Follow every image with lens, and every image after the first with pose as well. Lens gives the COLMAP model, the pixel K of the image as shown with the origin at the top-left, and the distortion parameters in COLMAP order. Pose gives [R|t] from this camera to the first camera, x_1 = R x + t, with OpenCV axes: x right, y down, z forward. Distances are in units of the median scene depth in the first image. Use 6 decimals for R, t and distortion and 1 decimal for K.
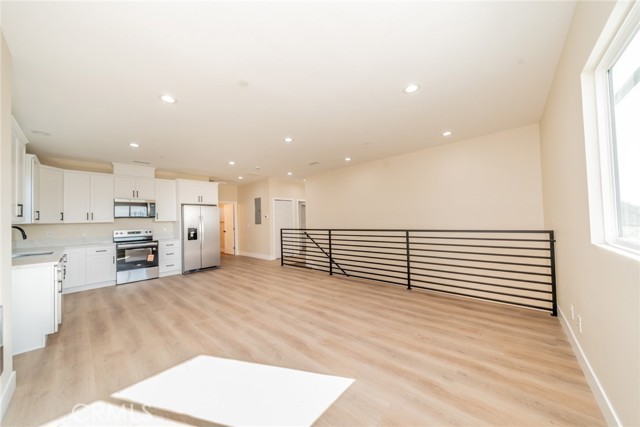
lens RADIAL K [[218.4, 0, 316.8], [0, 218.4, 216.3], [0, 0, 1]] dist [-0.005468, -0.000251]
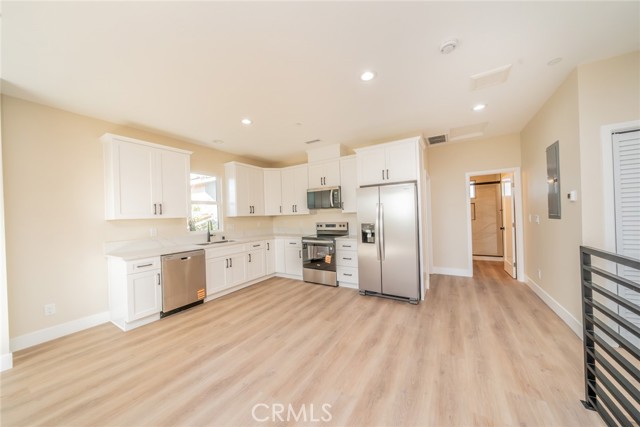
lens RADIAL K [[218.4, 0, 319.2], [0, 218.4, 216.6], [0, 0, 1]] dist [-0.005468, -0.000251]
pose [[0.180705, 0.034874, -0.982919, 0.010704], [0.047651, 0.997887, 0.044166, -0.001408], [0.982382, -0.054818, 0.178661, 0.828231]]
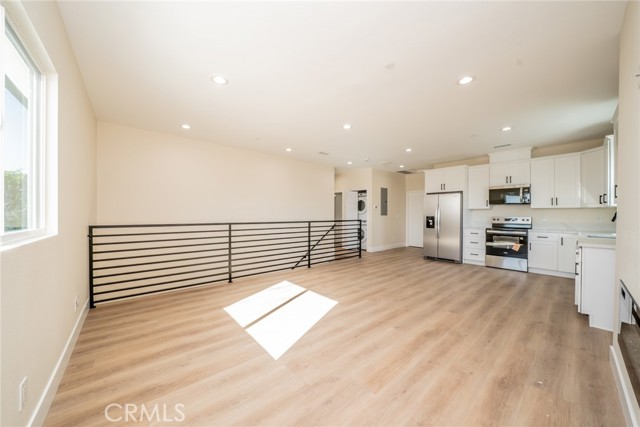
lens RADIAL K [[218.4, 0, 316.9], [0, 218.4, 214.5], [0, 0, 1]] dist [-0.005468, -0.000251]
pose [[-0.098983, 0.033316, -0.994531, 0.224740], [0.026712, 0.999168, 0.030813, -0.001056], [0.994731, -0.023516, -0.099791, 0.246319]]
